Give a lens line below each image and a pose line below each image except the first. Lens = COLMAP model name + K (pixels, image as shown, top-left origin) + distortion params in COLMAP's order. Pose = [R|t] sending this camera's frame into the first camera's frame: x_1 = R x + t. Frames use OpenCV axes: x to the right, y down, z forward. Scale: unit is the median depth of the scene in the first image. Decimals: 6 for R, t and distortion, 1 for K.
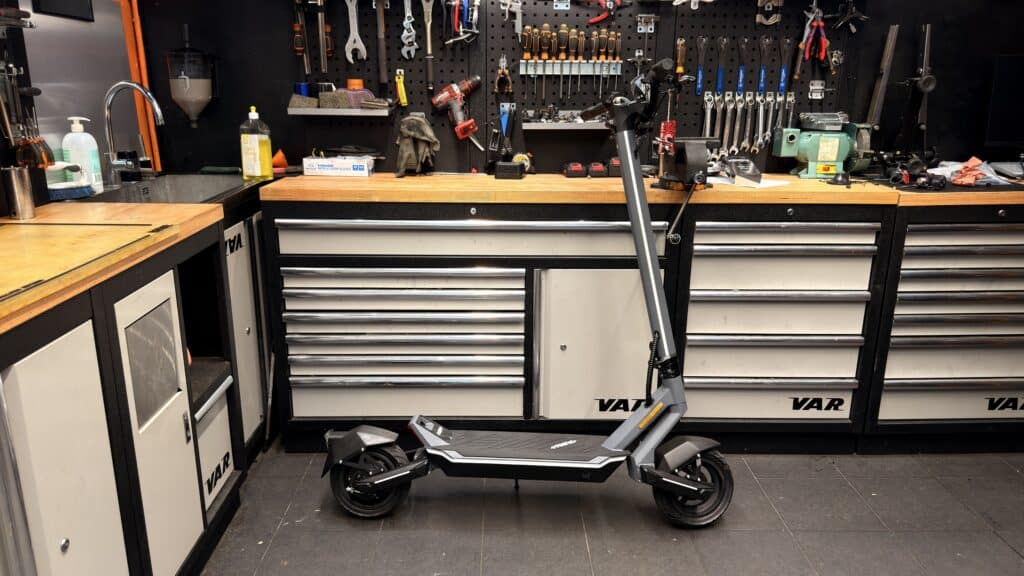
lens RADIAL K [[776.4, 0, 512.9], [0, 776.4, 288.7], [0, 0, 1]] dist [0.097854, -0.007416]
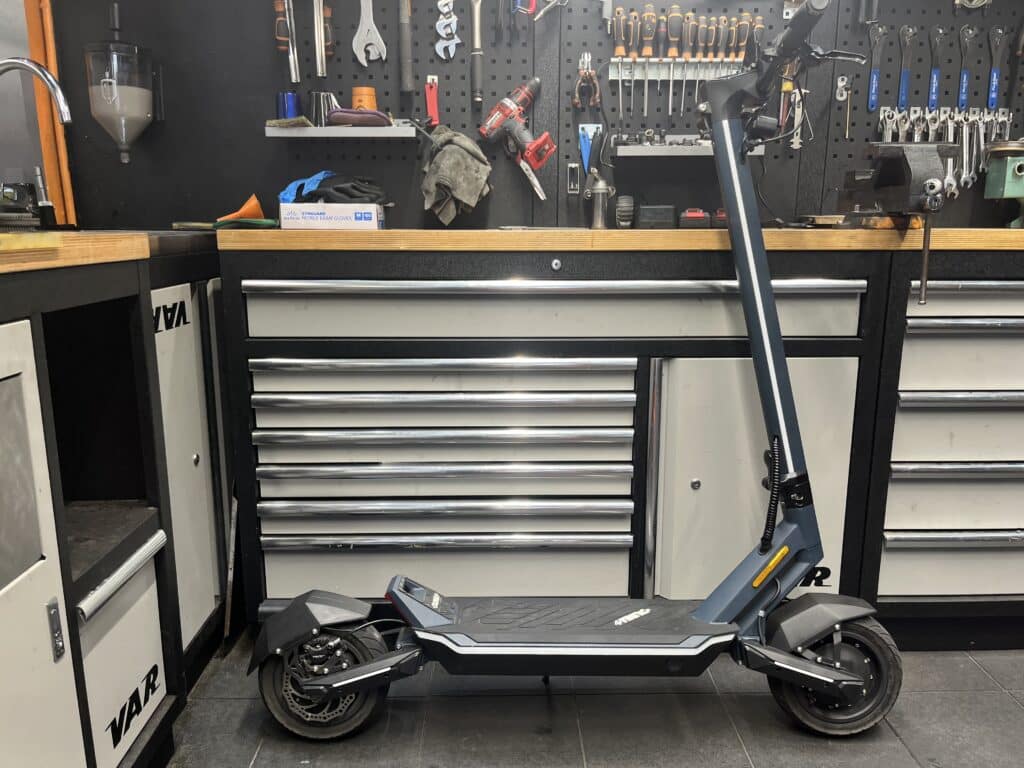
lens RADIAL K [[823.8, 0, 516.1], [0, 823.8, 384.7], [0, 0, 1]] dist [0.040761, -0.010256]
pose [[0.999753, -0.009468, 0.020087, -0.089736], [0.011144, 0.996316, -0.085025, 0.047896], [-0.019208, 0.085228, 0.996176, 0.314311]]
